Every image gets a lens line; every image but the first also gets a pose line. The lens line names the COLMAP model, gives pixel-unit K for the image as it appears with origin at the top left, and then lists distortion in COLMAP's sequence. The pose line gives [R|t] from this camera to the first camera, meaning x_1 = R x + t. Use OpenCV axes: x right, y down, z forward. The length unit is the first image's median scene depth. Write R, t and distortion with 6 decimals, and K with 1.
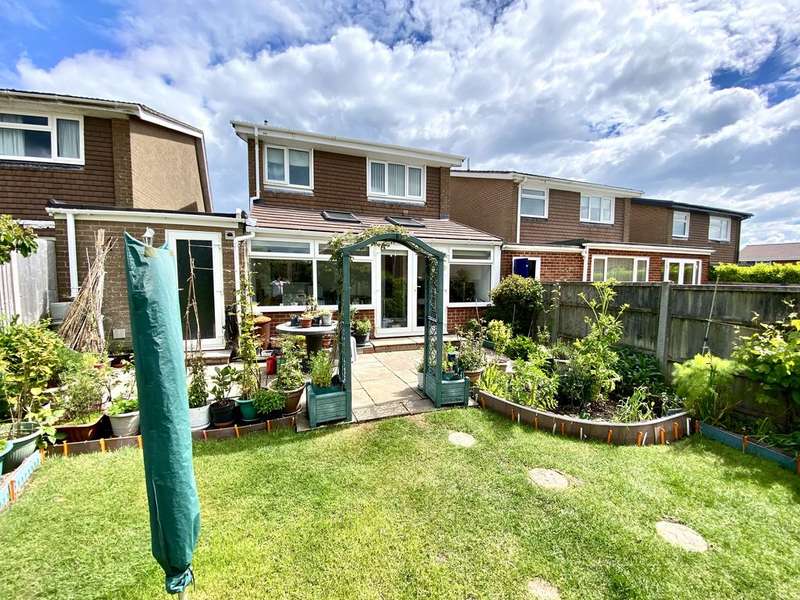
lens RADIAL K [[323.6, 0, 398.1], [0, 323.6, 304.8], [0, 0, 1]] dist [0.021300, -0.021261]
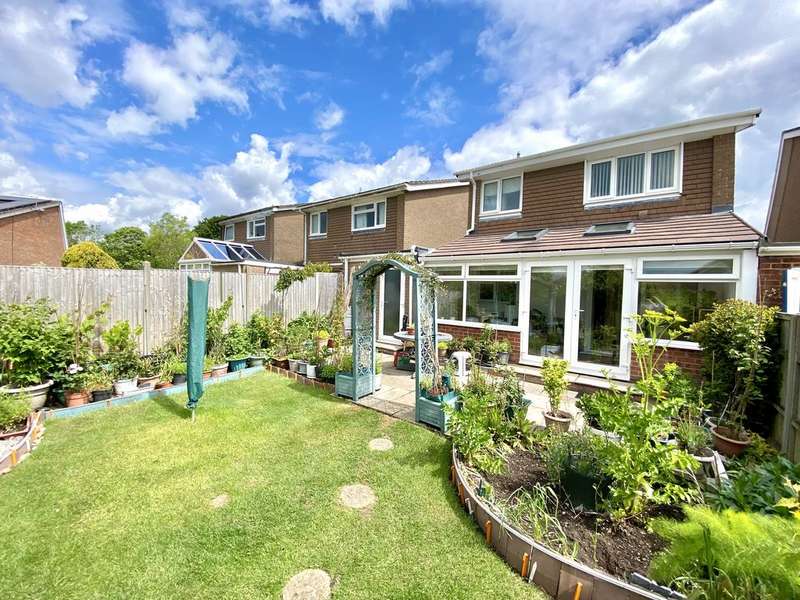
lens RADIAL K [[327.3, 0, 399.9], [0, 327.3, 308.5], [0, 0, 1]] dist [-0.000960, -0.000461]
pose [[0.519679, 0.051093, -0.852832, 0.463281], [-0.097971, 0.995189, -0.000078, -0.017256], [0.848726, 0.083594, 0.522185, 0.182578]]
